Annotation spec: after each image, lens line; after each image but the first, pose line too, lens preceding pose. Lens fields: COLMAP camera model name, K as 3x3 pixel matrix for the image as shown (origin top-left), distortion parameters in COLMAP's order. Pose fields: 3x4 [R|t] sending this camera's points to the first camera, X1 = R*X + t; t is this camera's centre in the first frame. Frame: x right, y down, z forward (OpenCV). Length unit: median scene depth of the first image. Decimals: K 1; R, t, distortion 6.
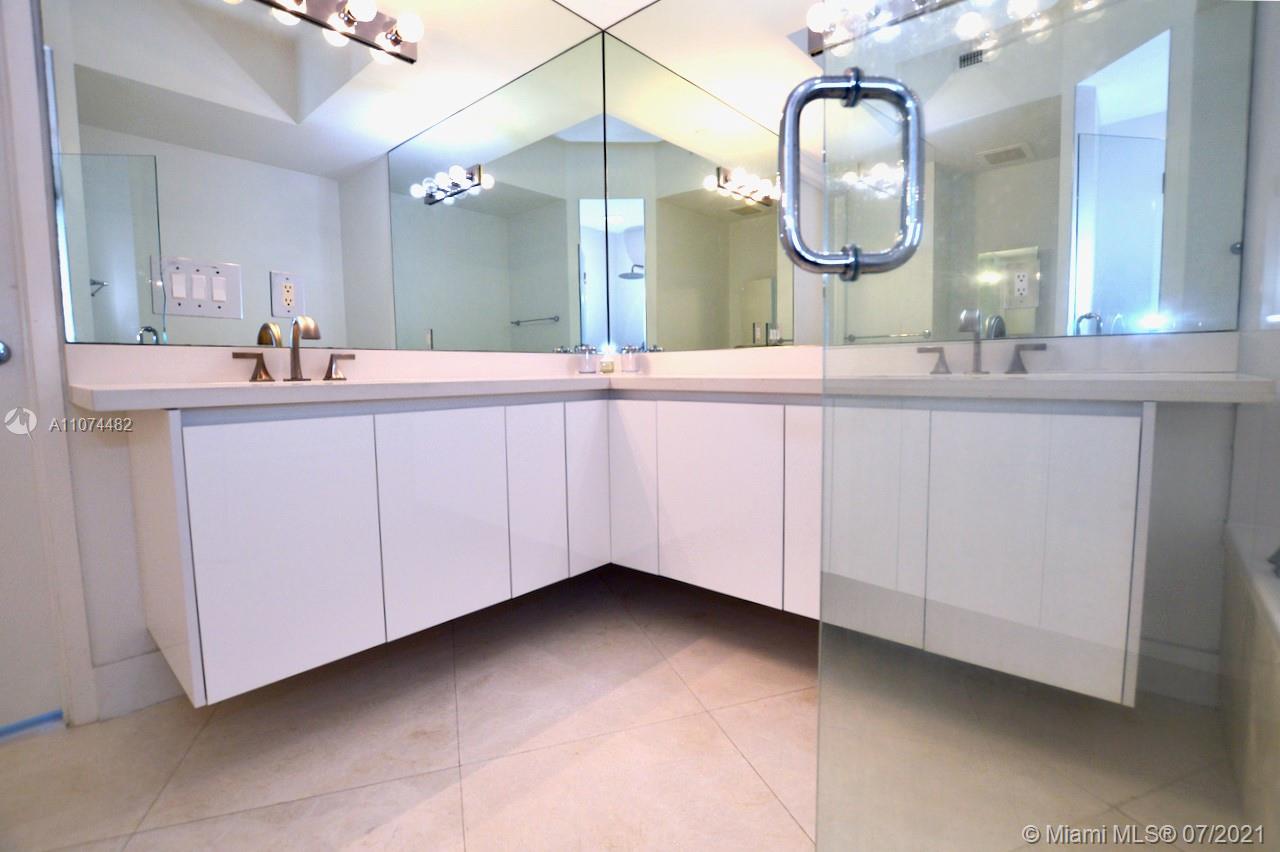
lens RADIAL K [[570.8, 0, 649.0], [0, 570.8, 424.2], [0, 0, 1]] dist [-0.019938, 0.000084]
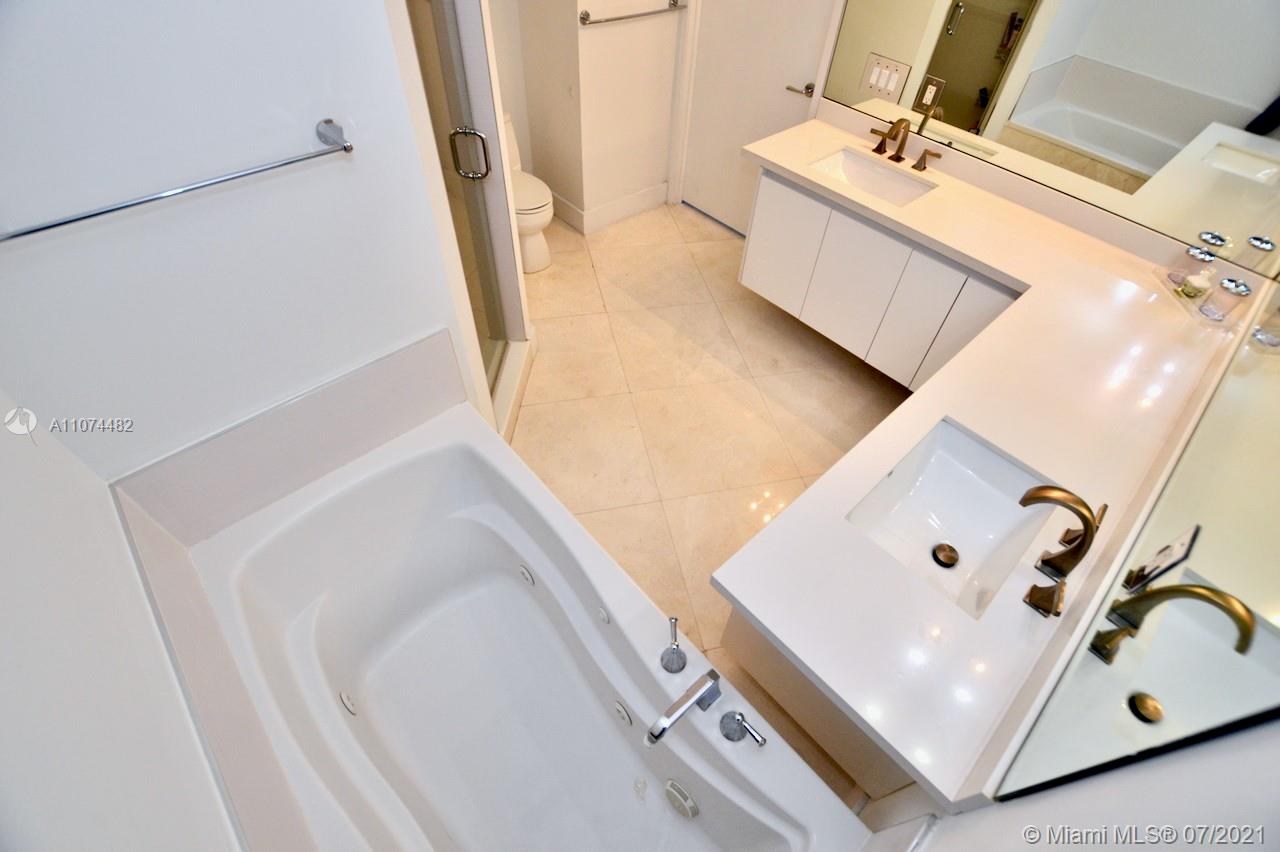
lens RADIAL K [[570.8, 0, 649.0], [0, 570.8, 424.2], [0, 0, 1]] dist [-0.019938, 0.000084]
pose [[-0.120713, 0.752932, -0.646932, 1.164793], [-0.134813, 0.633226, 0.762135, -0.830306], [0.983491, 0.179214, 0.025066, 0.525443]]
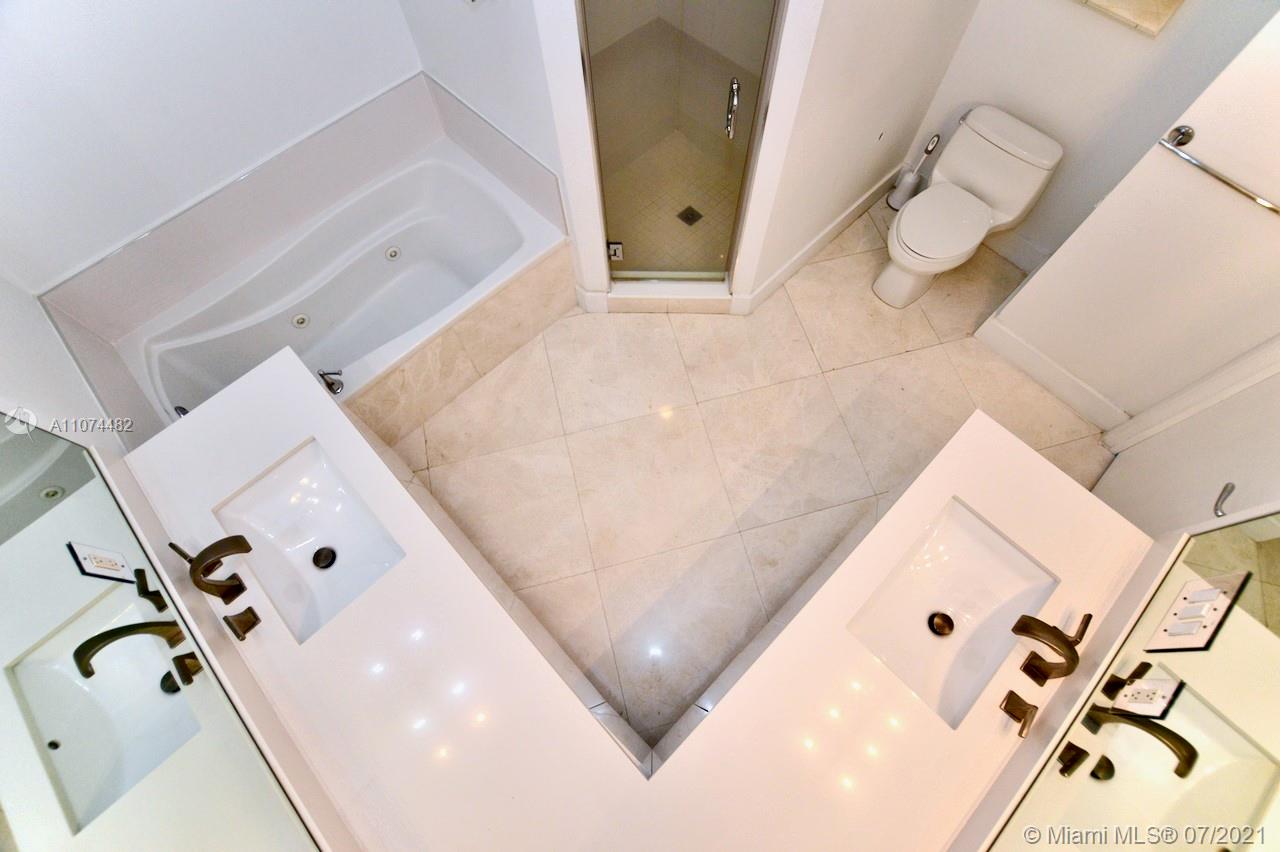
lens RADIAL K [[570.8, 0, 649.0], [0, 570.8, 424.2], [0, 0, 1]] dist [-0.019938, 0.000084]
pose [[-0.995559, -0.075724, 0.055932, -0.106660], [0.027887, 0.330250, 0.943481, -1.159002], [-0.089916, 0.940851, -0.326672, 1.179586]]
